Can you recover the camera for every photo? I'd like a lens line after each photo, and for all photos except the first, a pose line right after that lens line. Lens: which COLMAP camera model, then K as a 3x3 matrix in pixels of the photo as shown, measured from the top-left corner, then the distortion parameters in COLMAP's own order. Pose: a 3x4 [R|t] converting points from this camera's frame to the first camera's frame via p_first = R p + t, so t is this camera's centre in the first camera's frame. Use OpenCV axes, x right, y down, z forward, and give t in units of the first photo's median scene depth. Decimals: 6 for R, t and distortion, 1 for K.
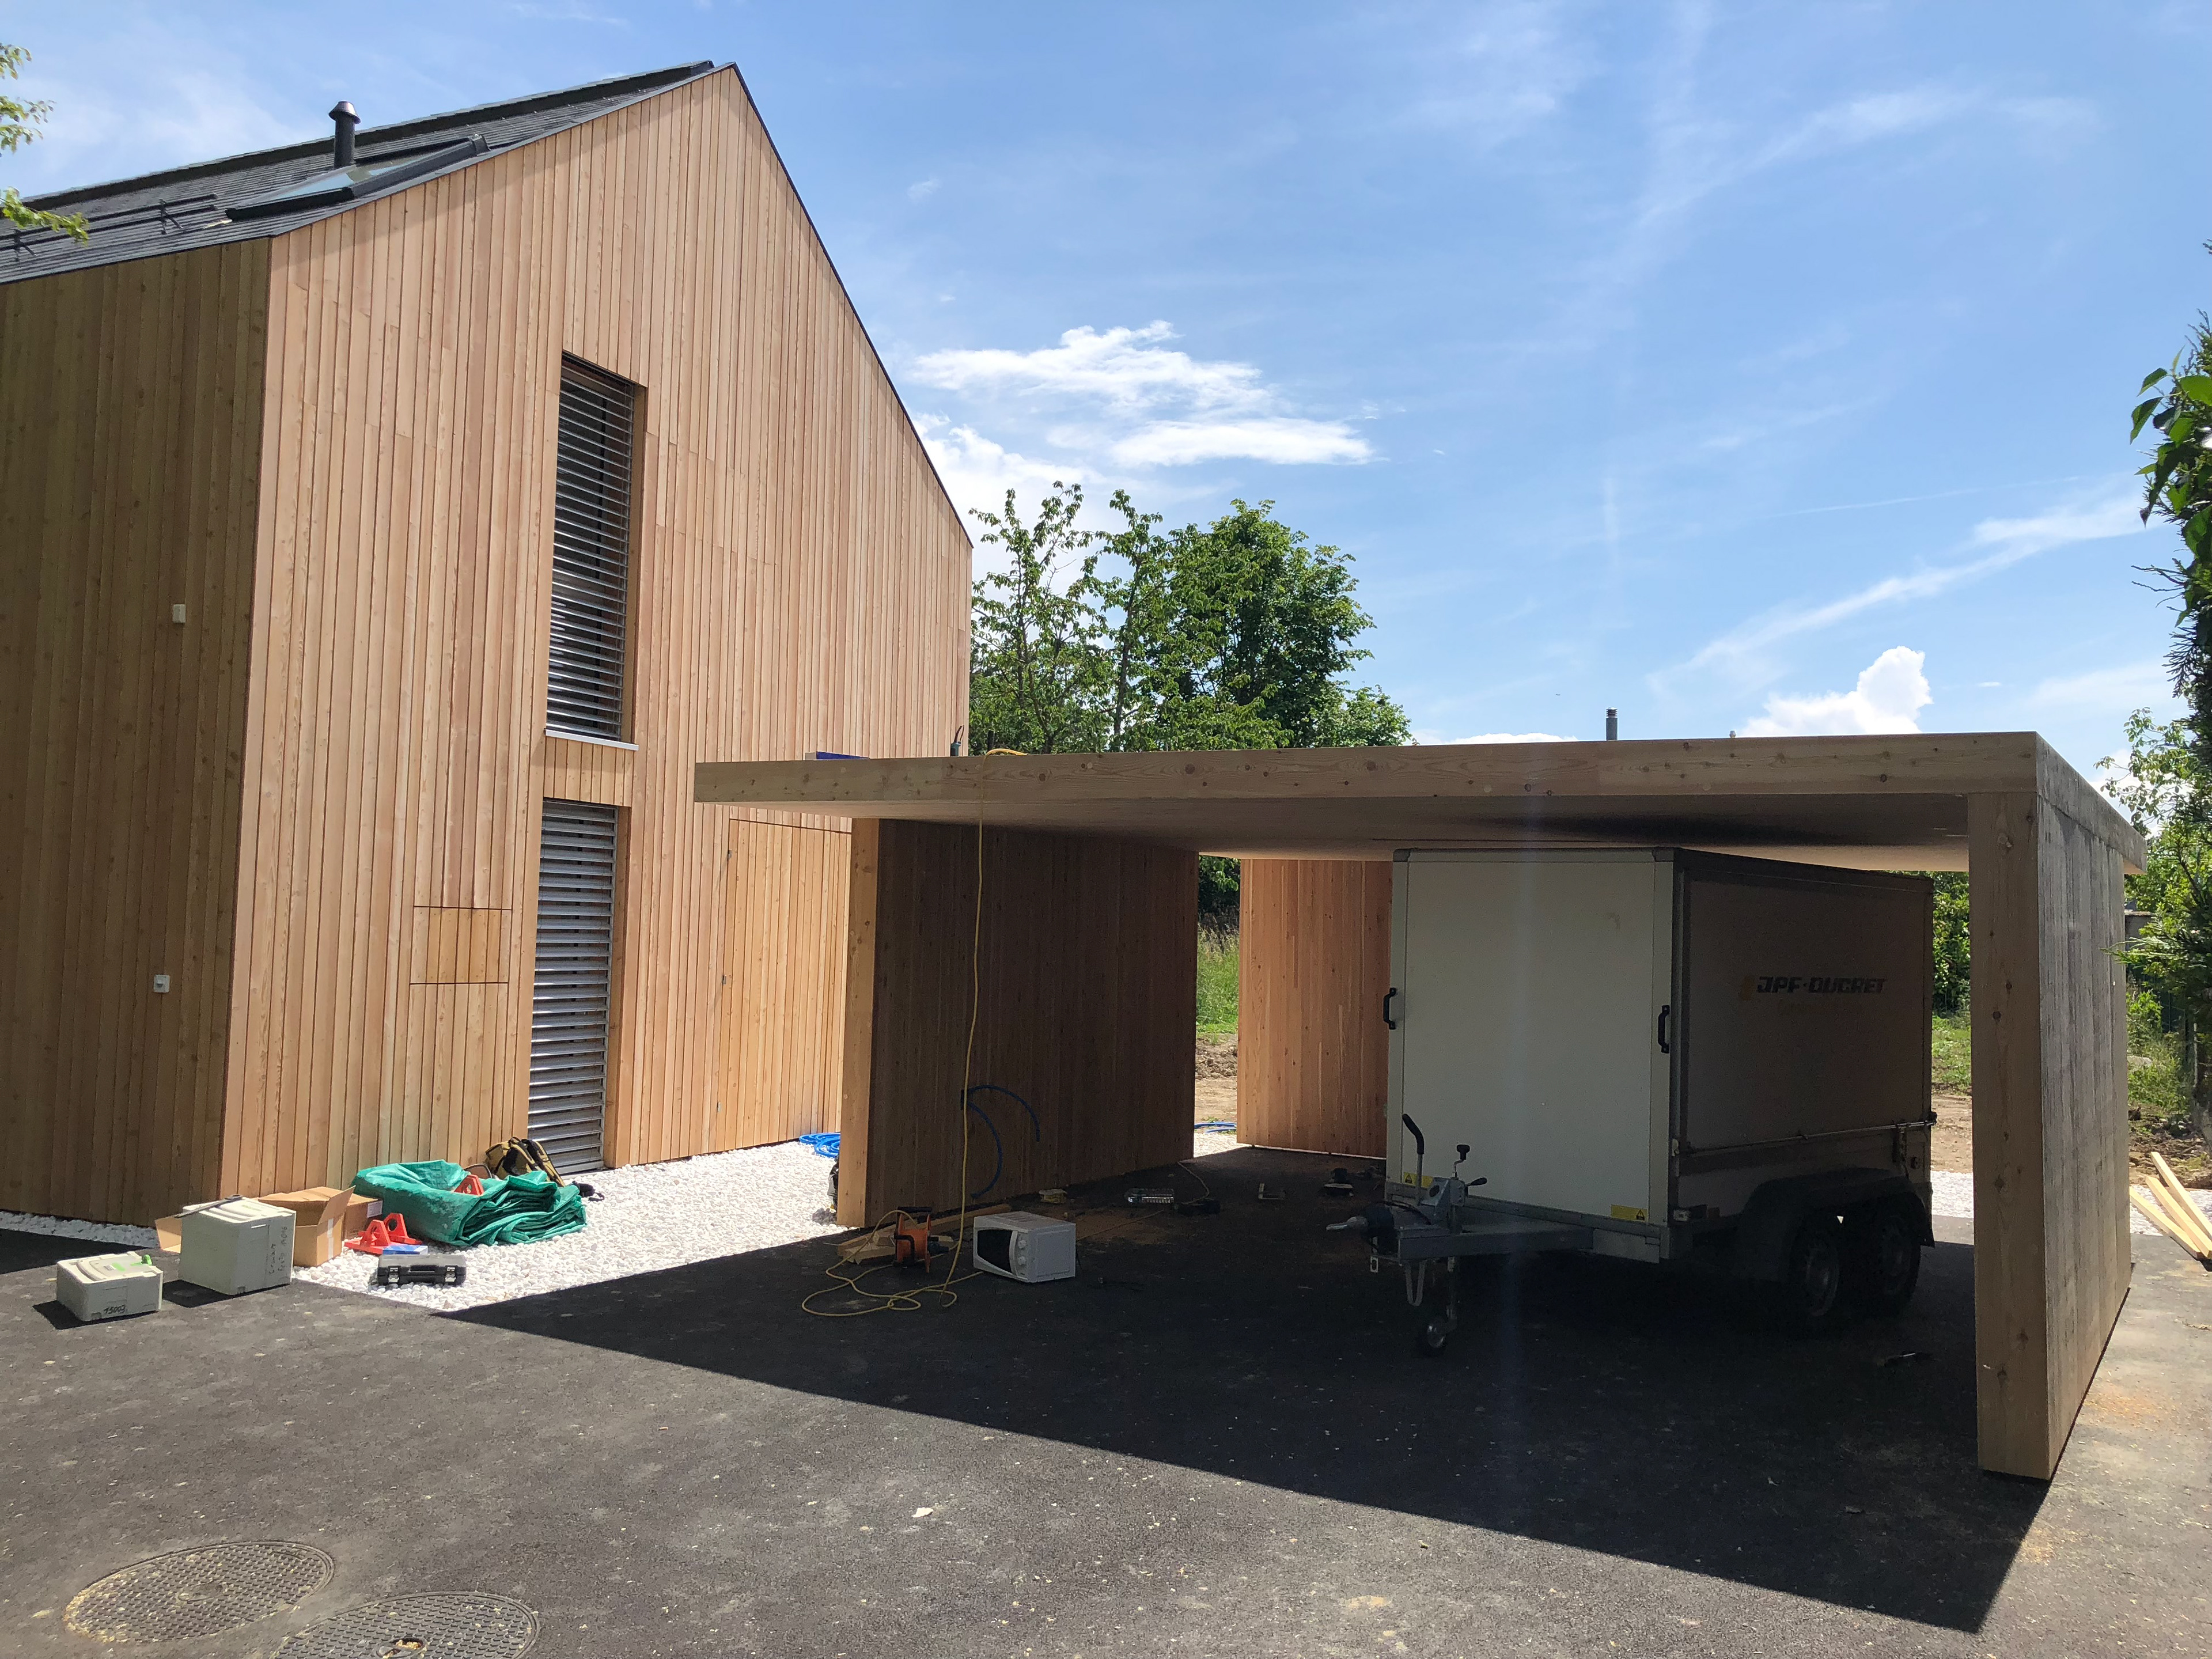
lens RADIAL K [[1788.9, 0, 1106.0], [0, 1788.9, 829.5], [0, 0, 1]] dist [-0.003329, -0.001011]
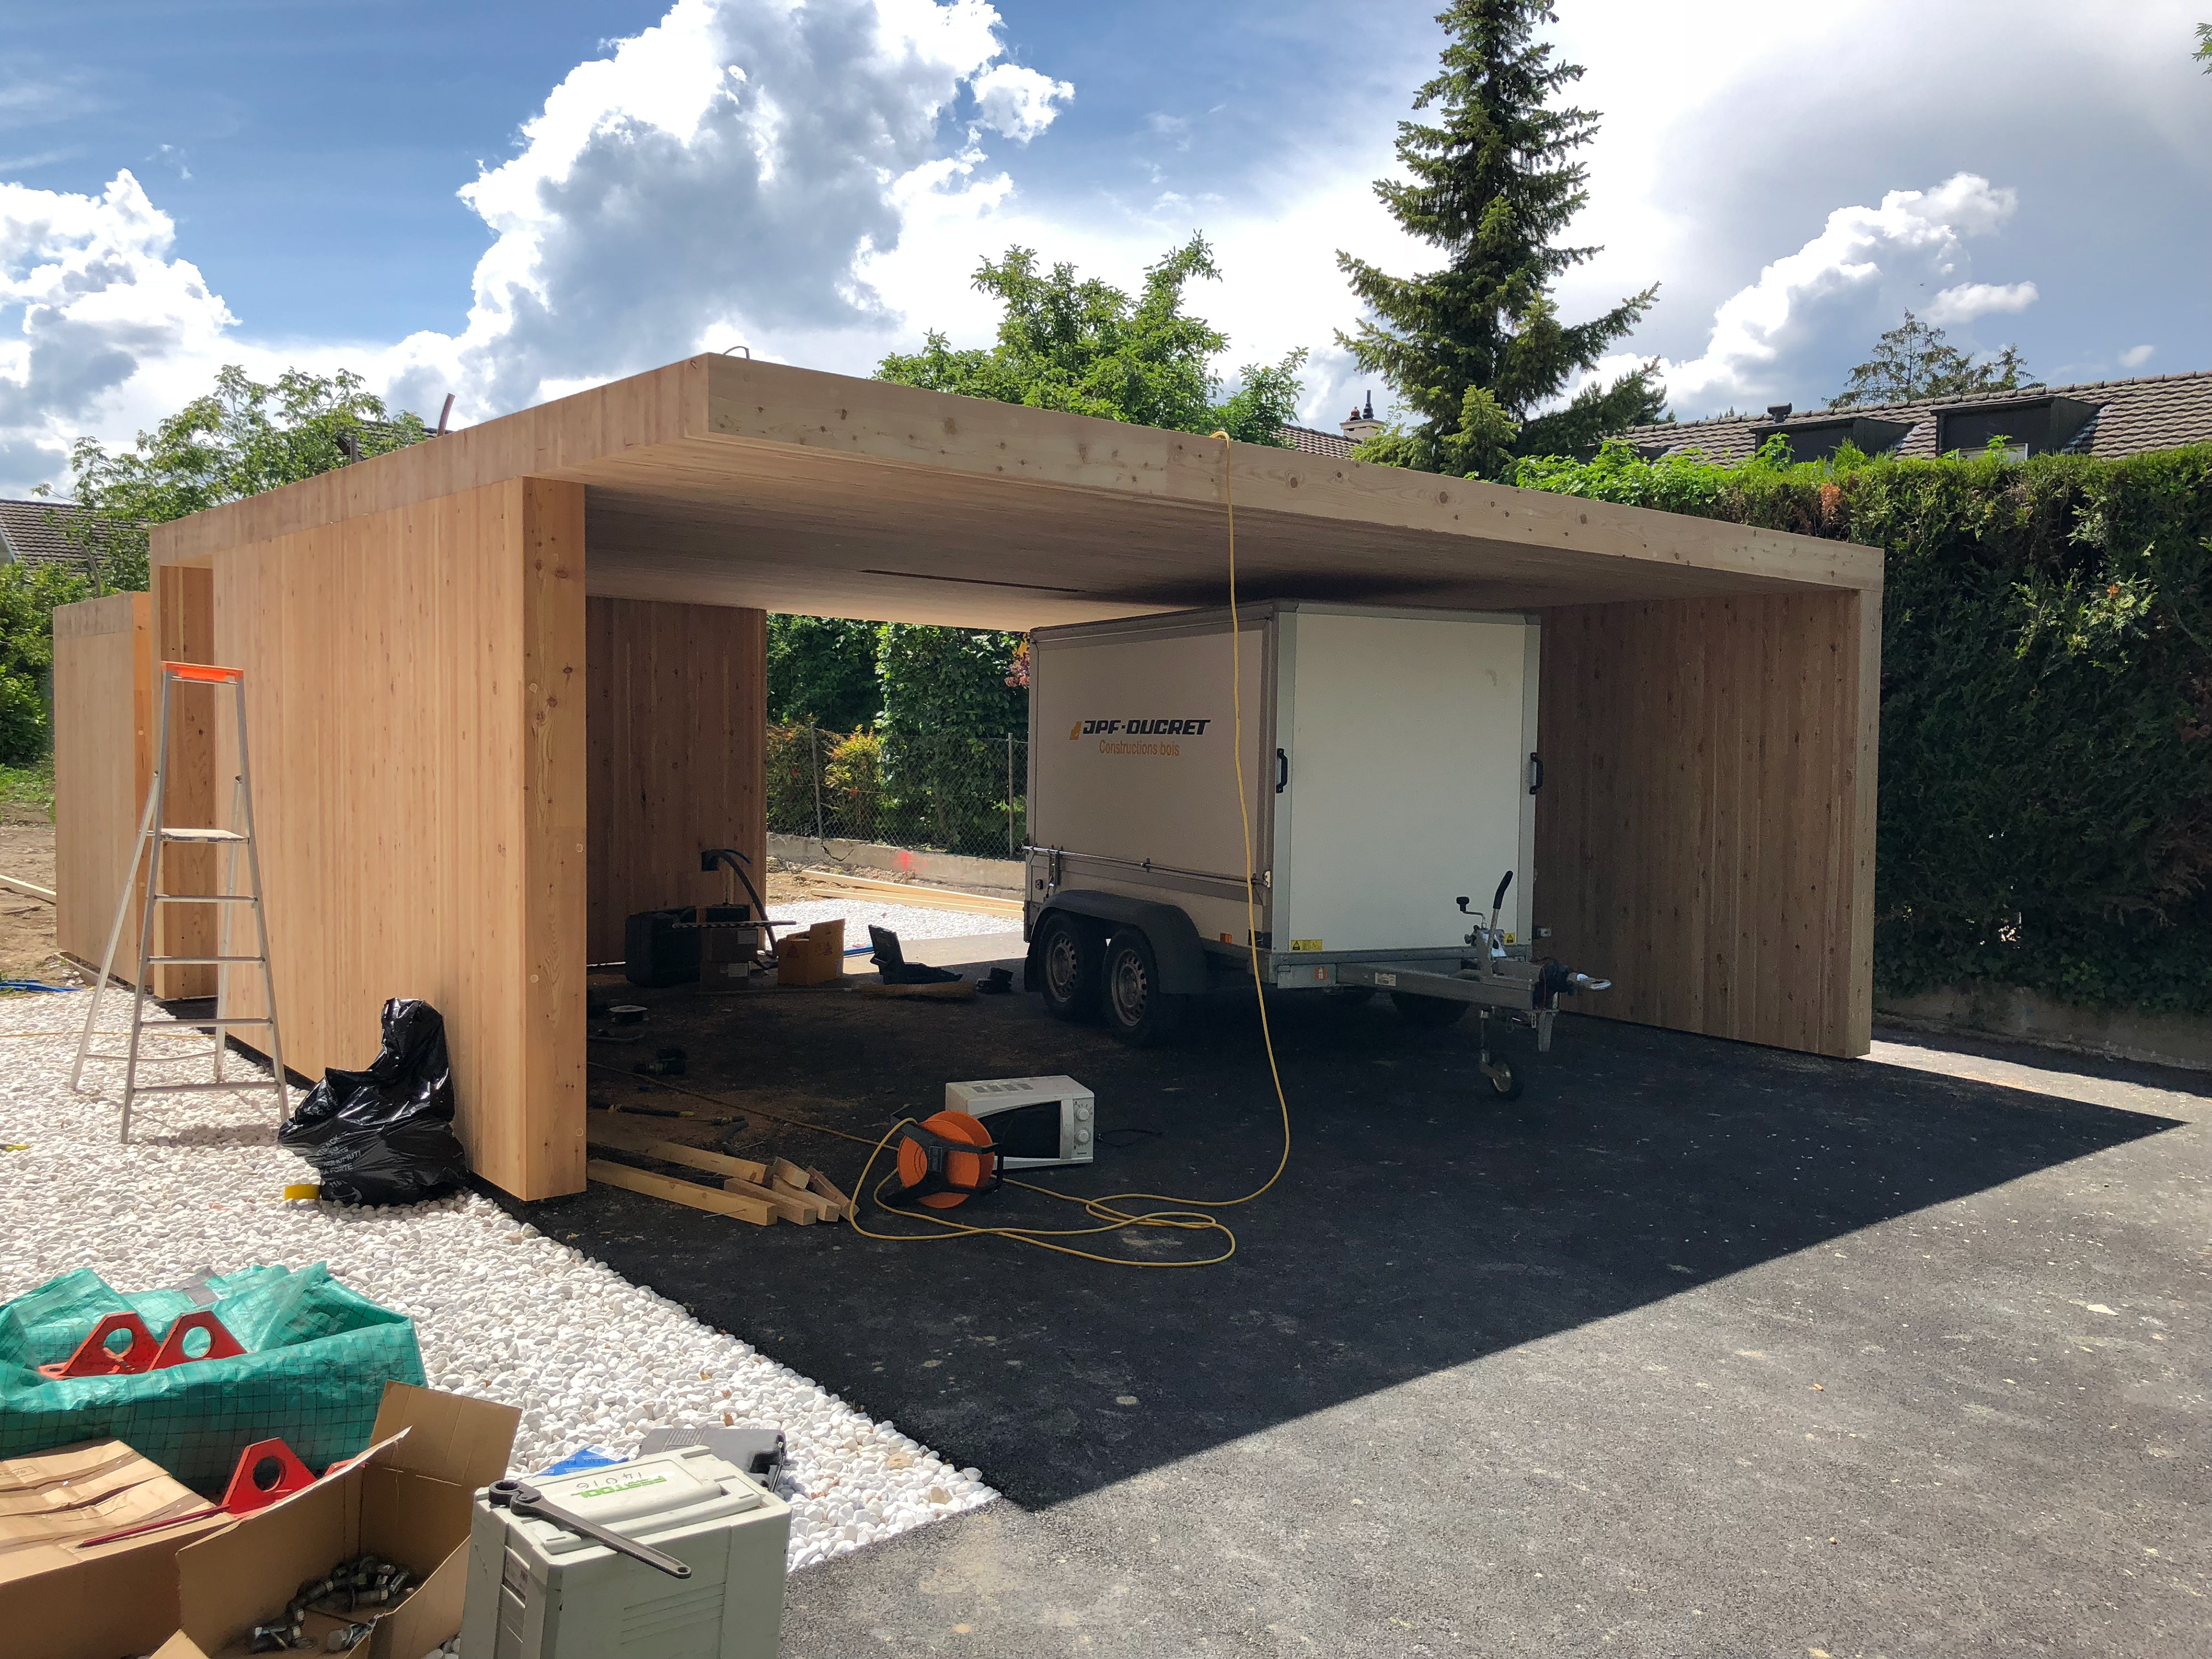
lens RADIAL K [[1829.7, 0, 1106.0], [0, 1829.7, 829.5], [0, 0, 1]] dist [0.059990, 0.000527]
pose [[0.289280, -0.085781, 0.953393, -1.064228], [-0.068385, 0.991580, 0.109967, 0.044339], [-0.954799, -0.097009, 0.280978, 1.112073]]
